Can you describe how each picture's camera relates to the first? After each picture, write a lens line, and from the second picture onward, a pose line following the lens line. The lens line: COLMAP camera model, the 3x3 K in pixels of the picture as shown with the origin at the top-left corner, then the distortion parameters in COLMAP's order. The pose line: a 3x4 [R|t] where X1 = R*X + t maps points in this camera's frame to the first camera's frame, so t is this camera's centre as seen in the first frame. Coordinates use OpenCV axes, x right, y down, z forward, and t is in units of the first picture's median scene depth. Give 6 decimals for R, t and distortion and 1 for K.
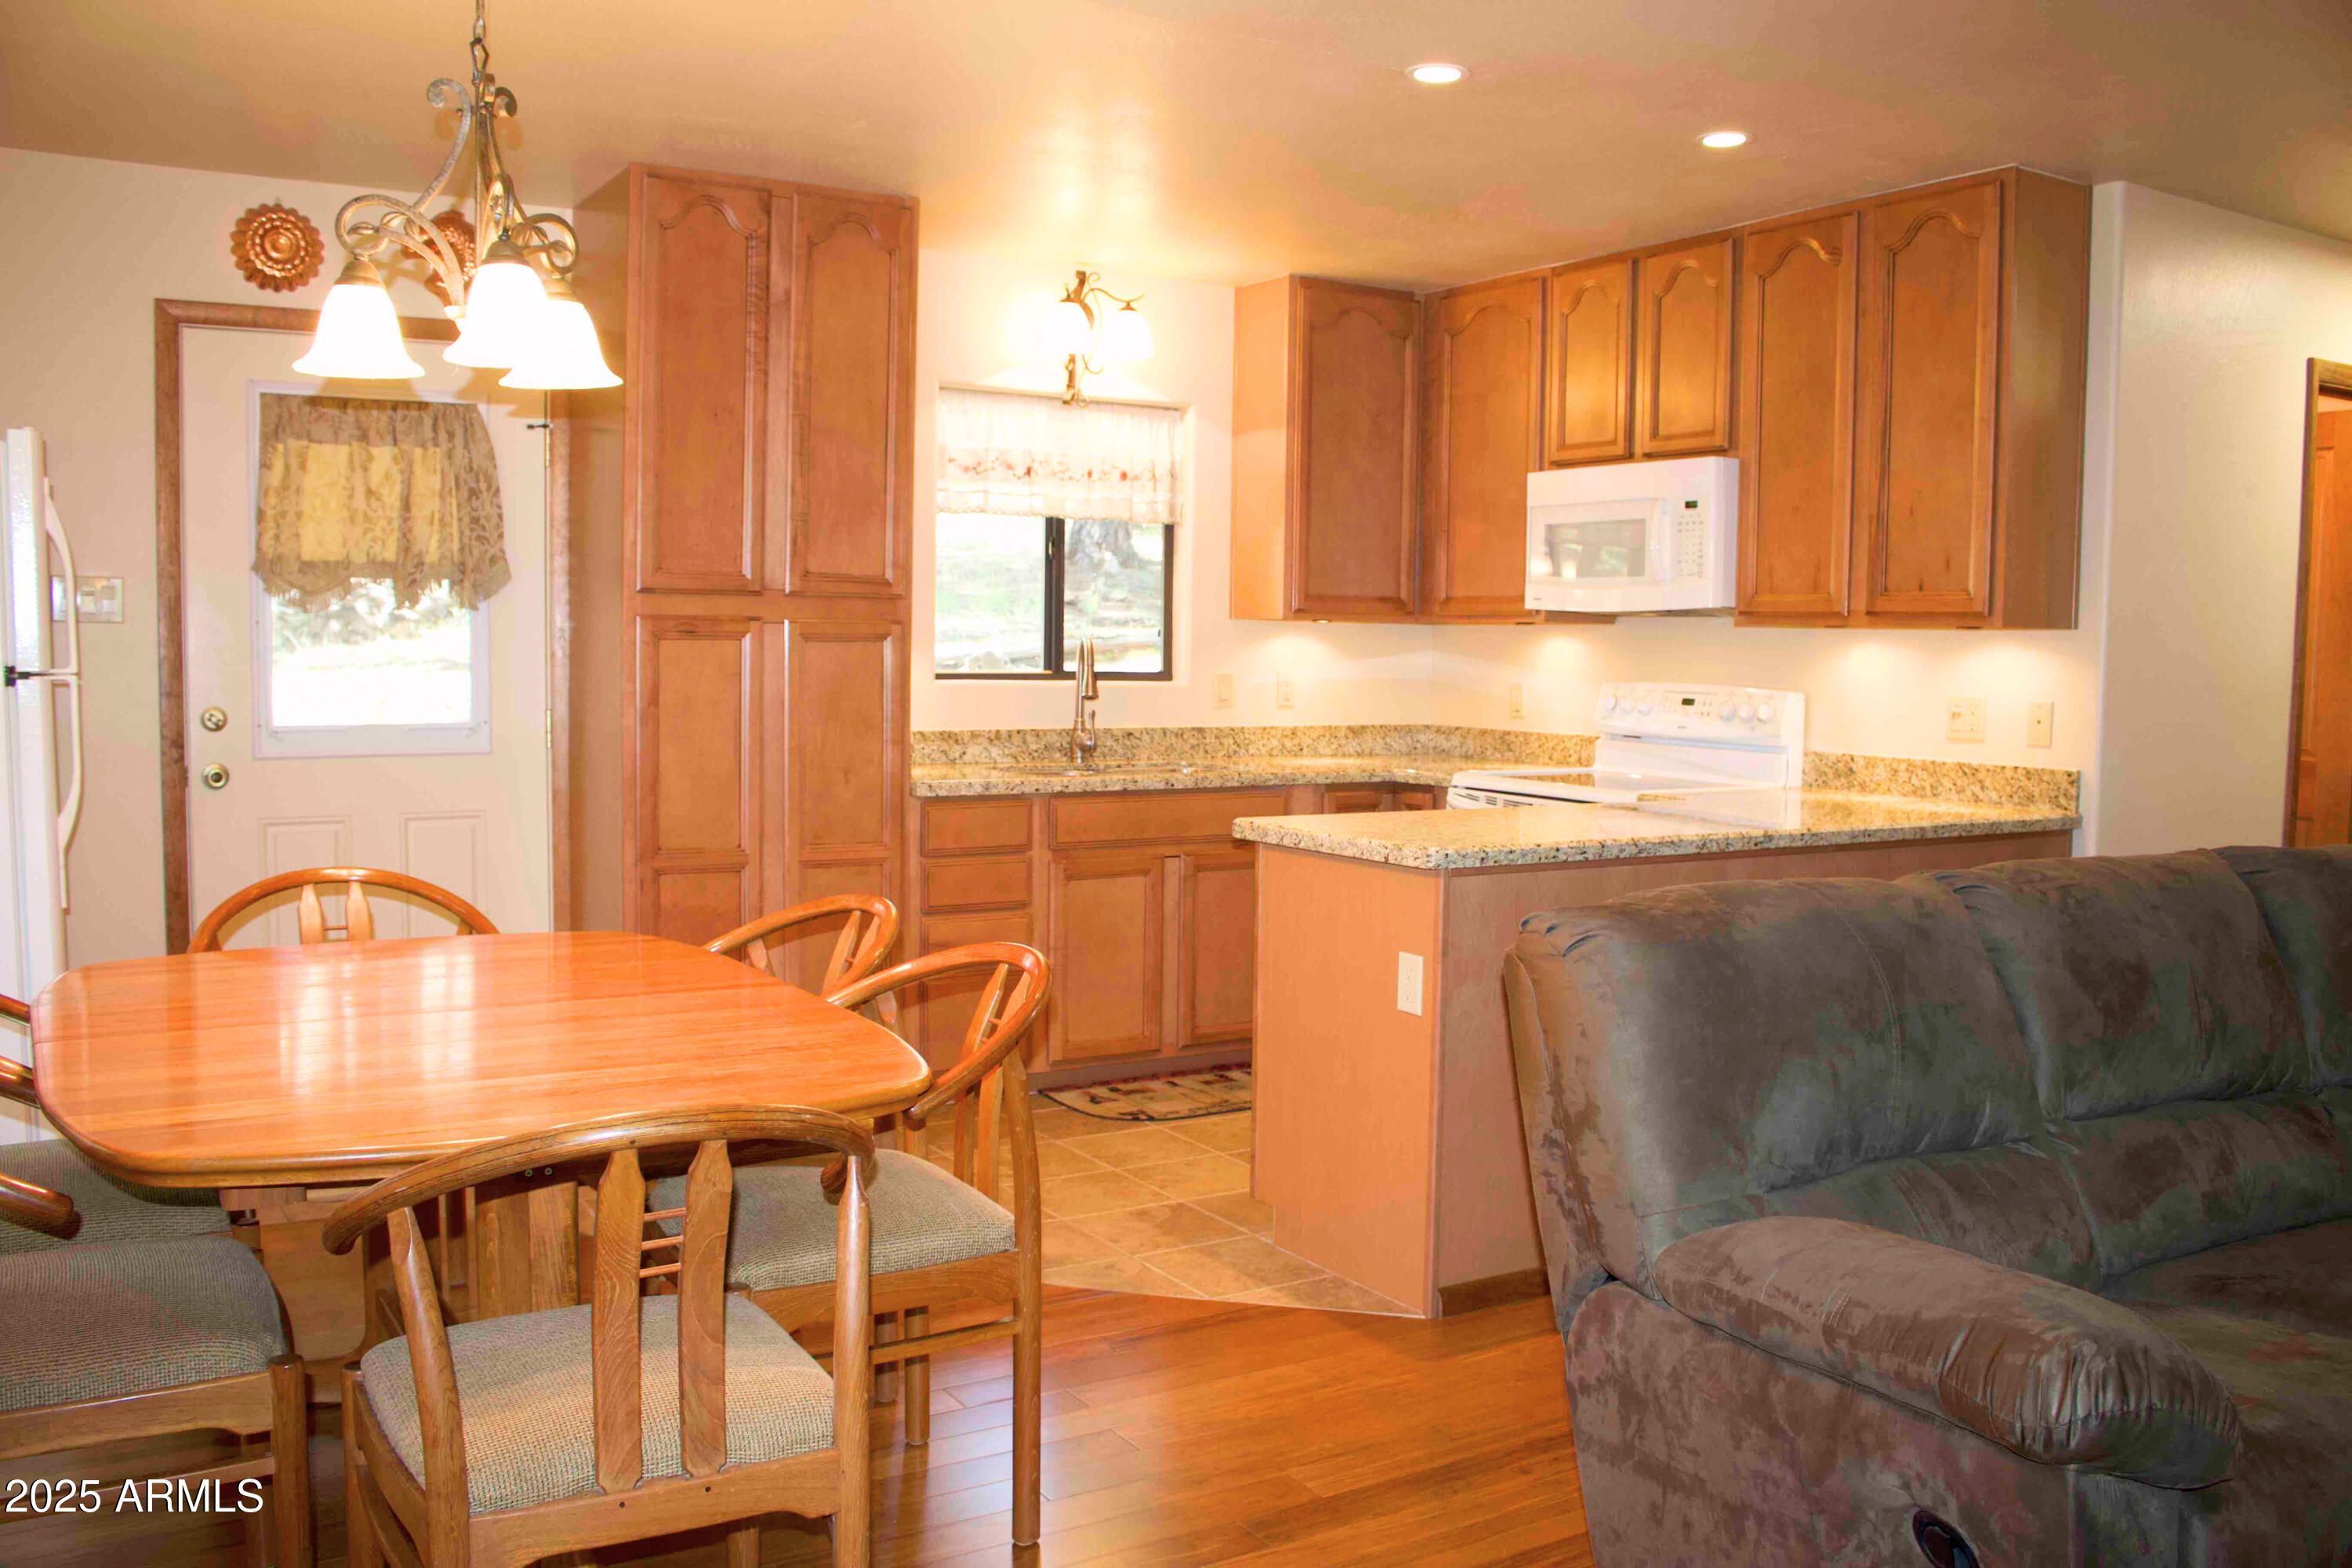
lens RADIAL K [[1929.7, 0, 1171.1], [0, 1929.7, 787.3], [0, 0, 1]] dist [-0.166043, 0.140603]
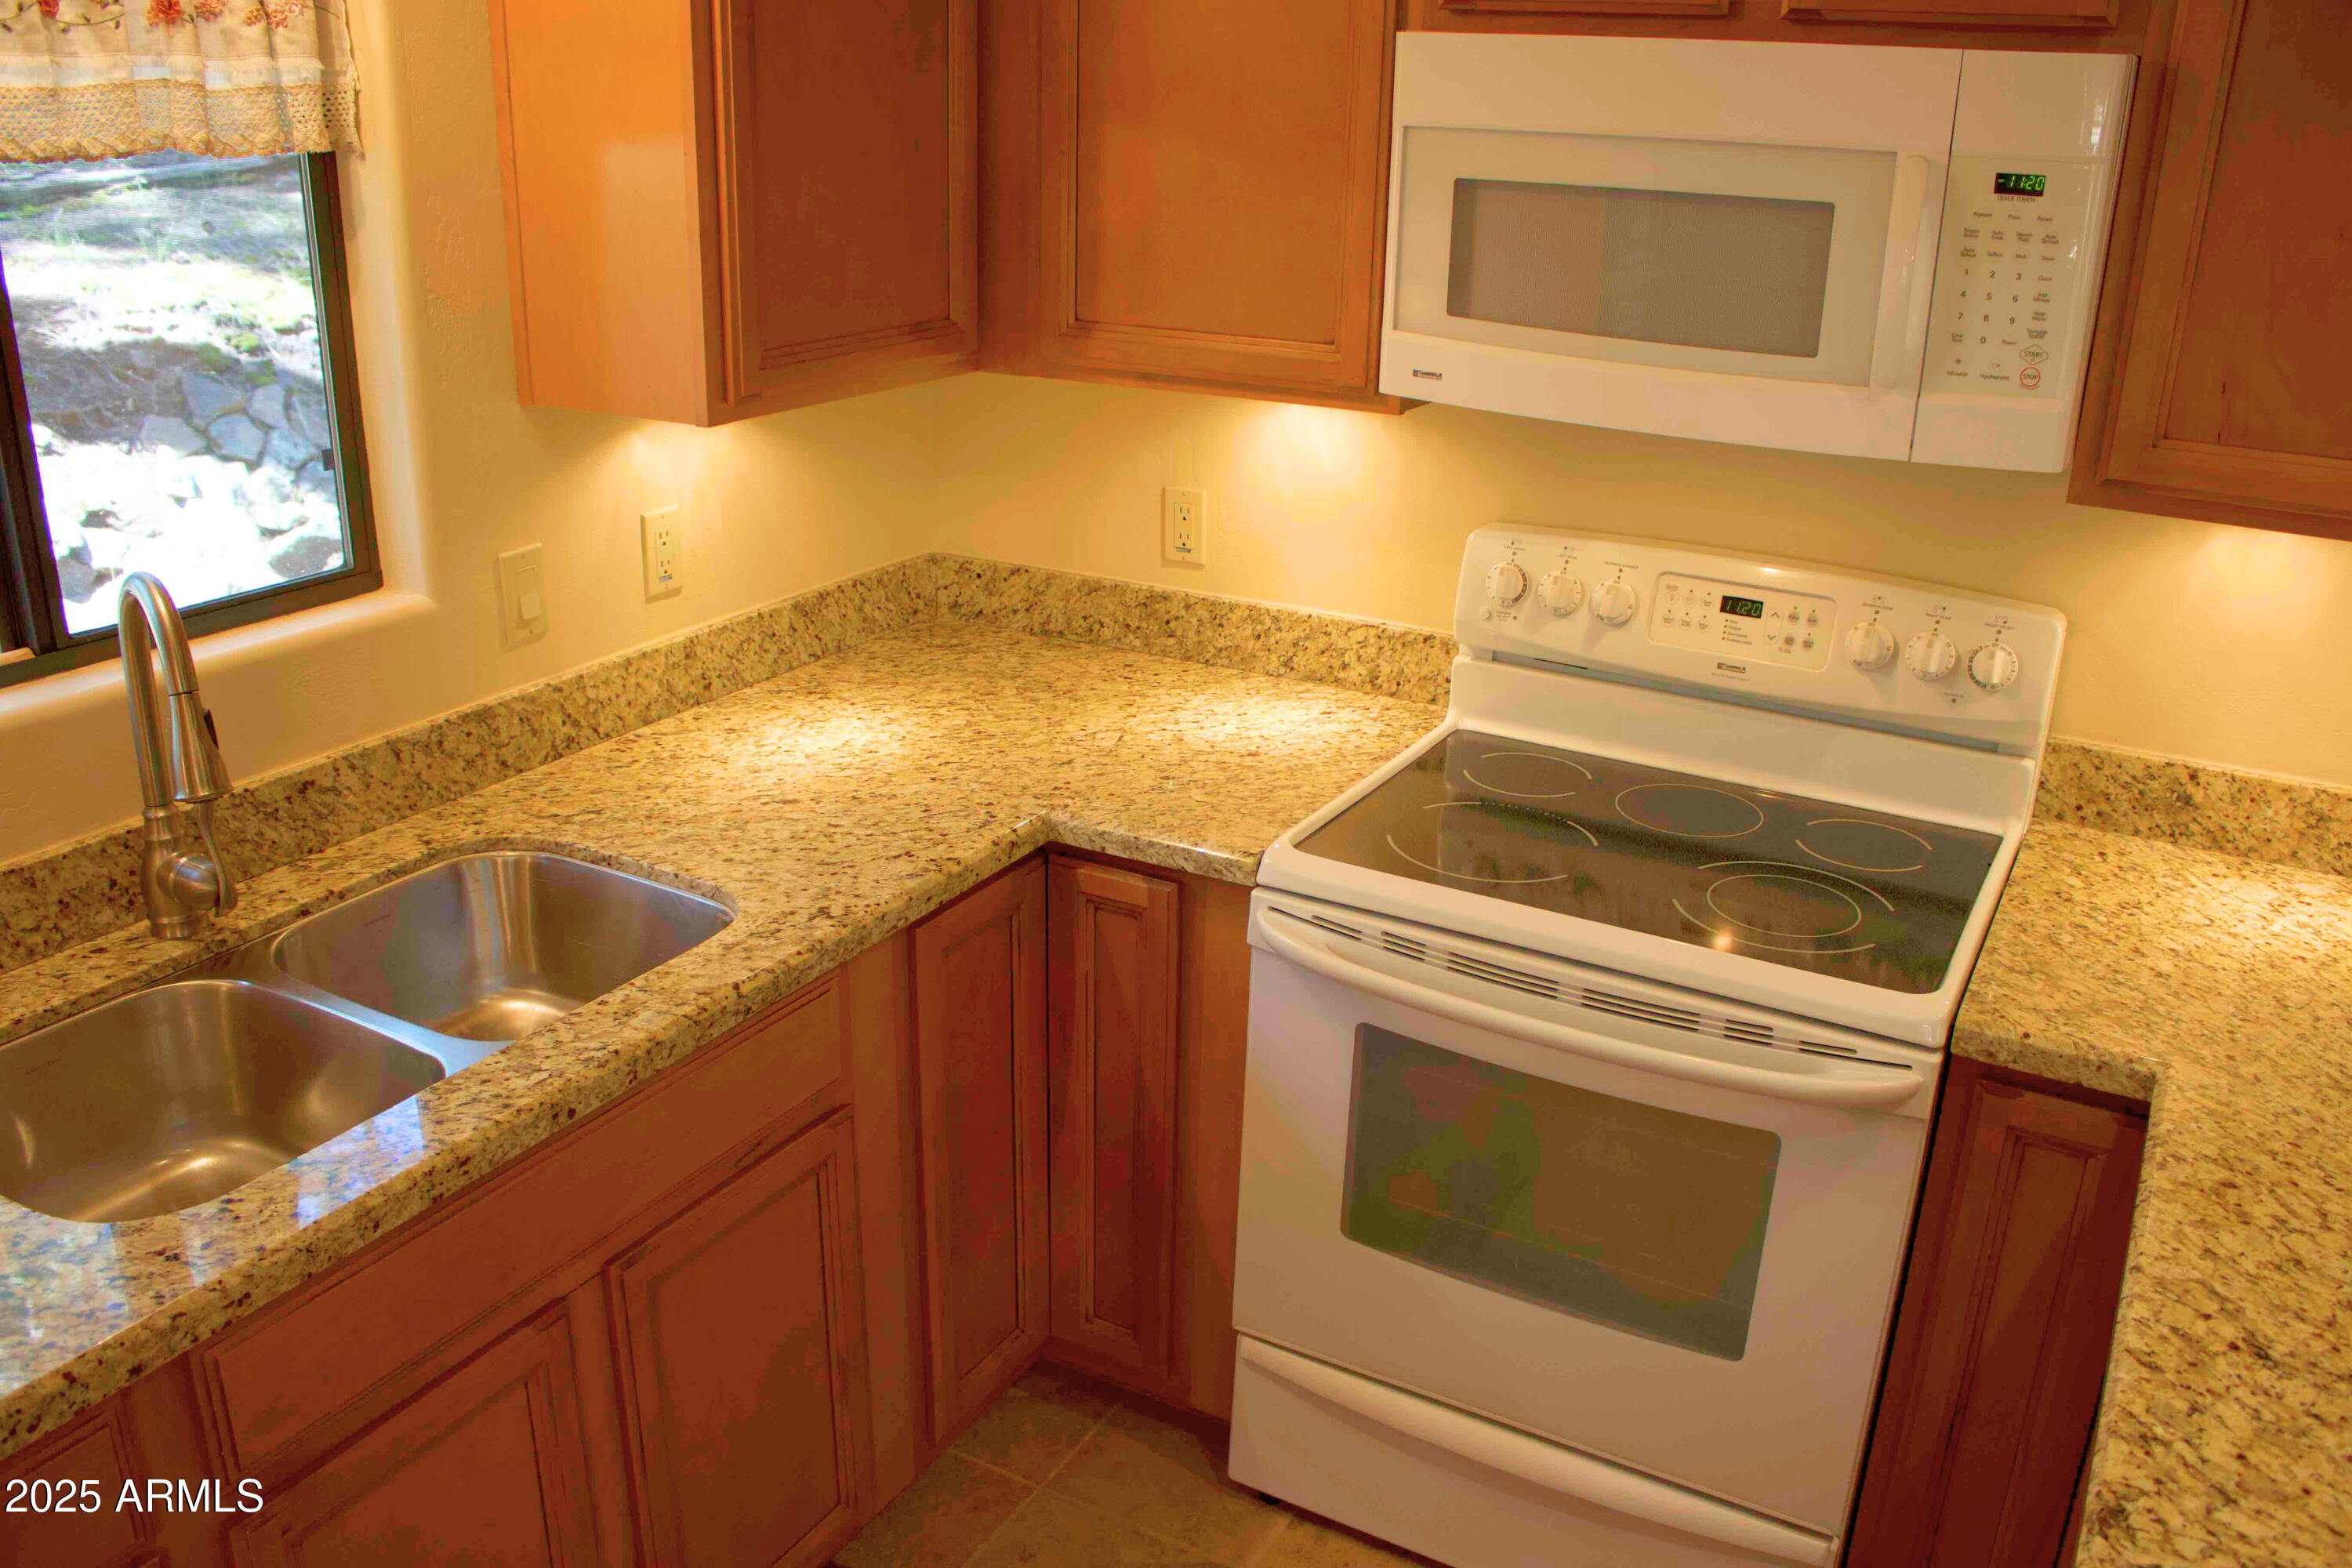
lens RADIAL K [[1929.7, 0, 1171.1], [0, 1929.7, 787.3], [0, 0, 1]] dist [-0.166043, 0.140603]
pose [[0.868603, -0.168581, 0.465949, -0.049132], [0.027434, 0.955266, 0.294474, -0.139825], [-0.494748, -0.242999, 0.834372, 0.716431]]
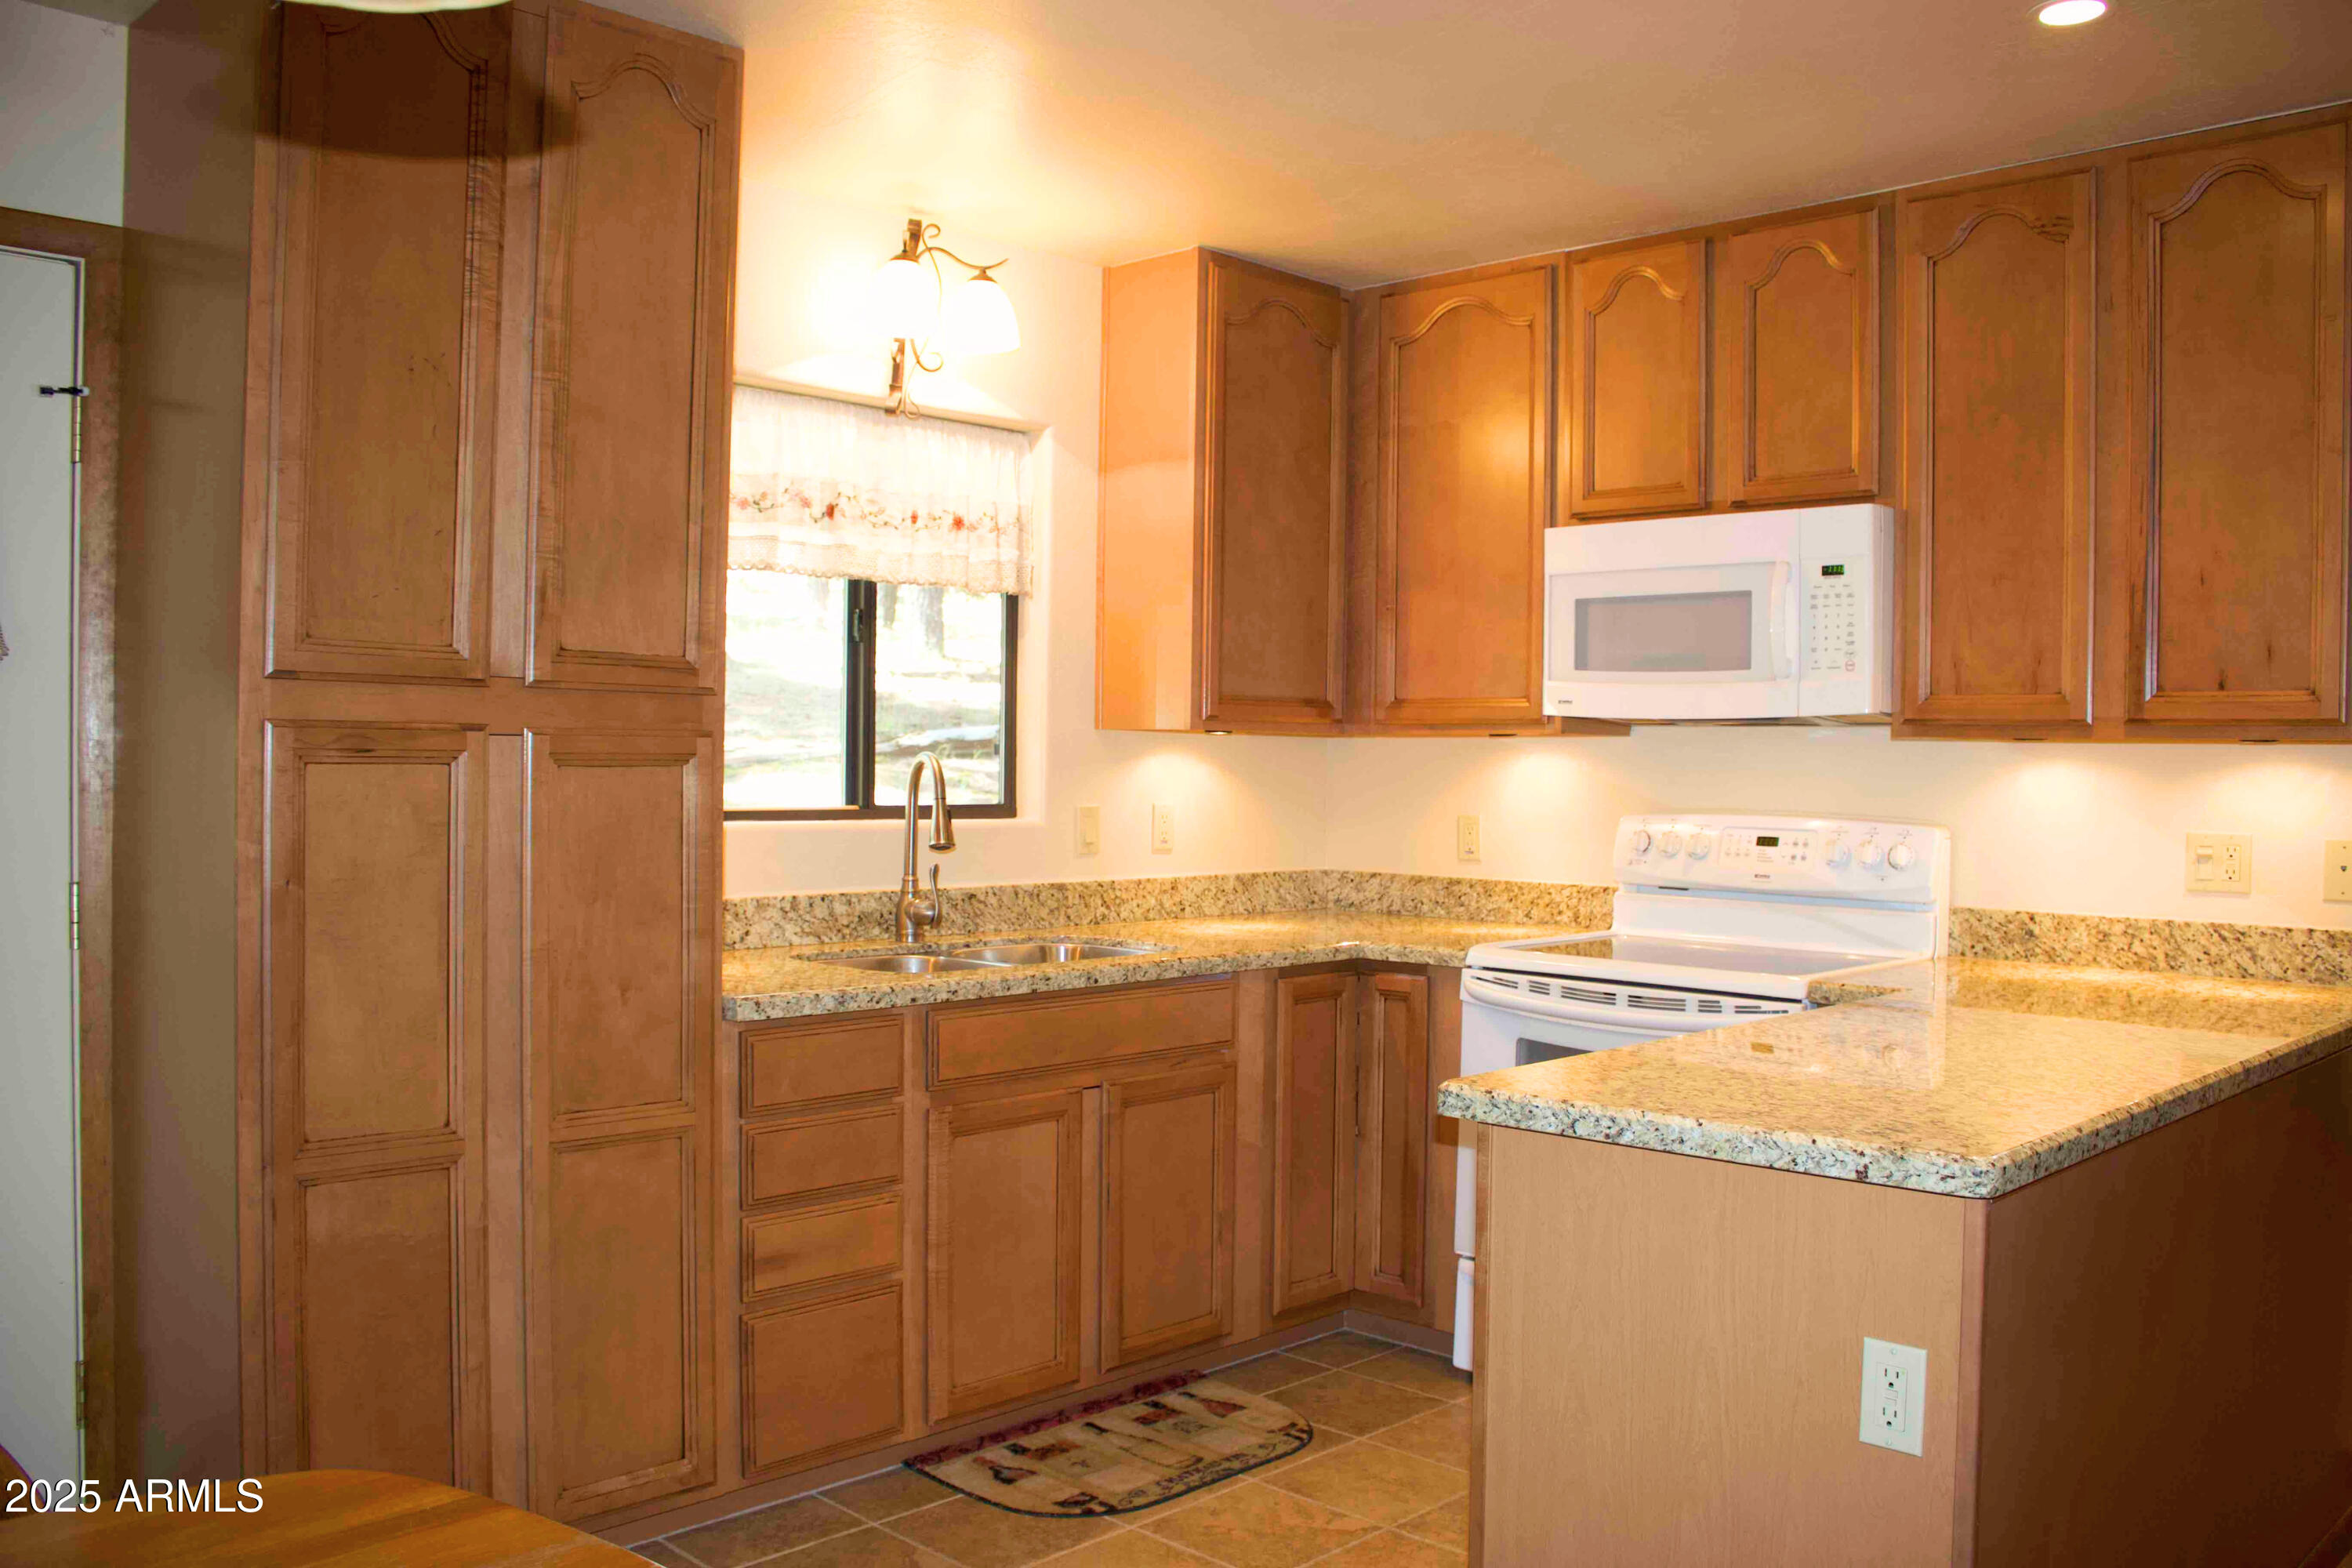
lens RADIAL K [[1929.7, 0, 1171.1], [0, 1929.7, 787.3], [0, 0, 1]] dist [-0.166043, 0.140603]
pose [[0.968006, -0.005640, 0.250862, -0.140450], [0.019819, 0.998343, -0.054032, -0.031448], [-0.250142, 0.057275, 0.966514, 0.356465]]
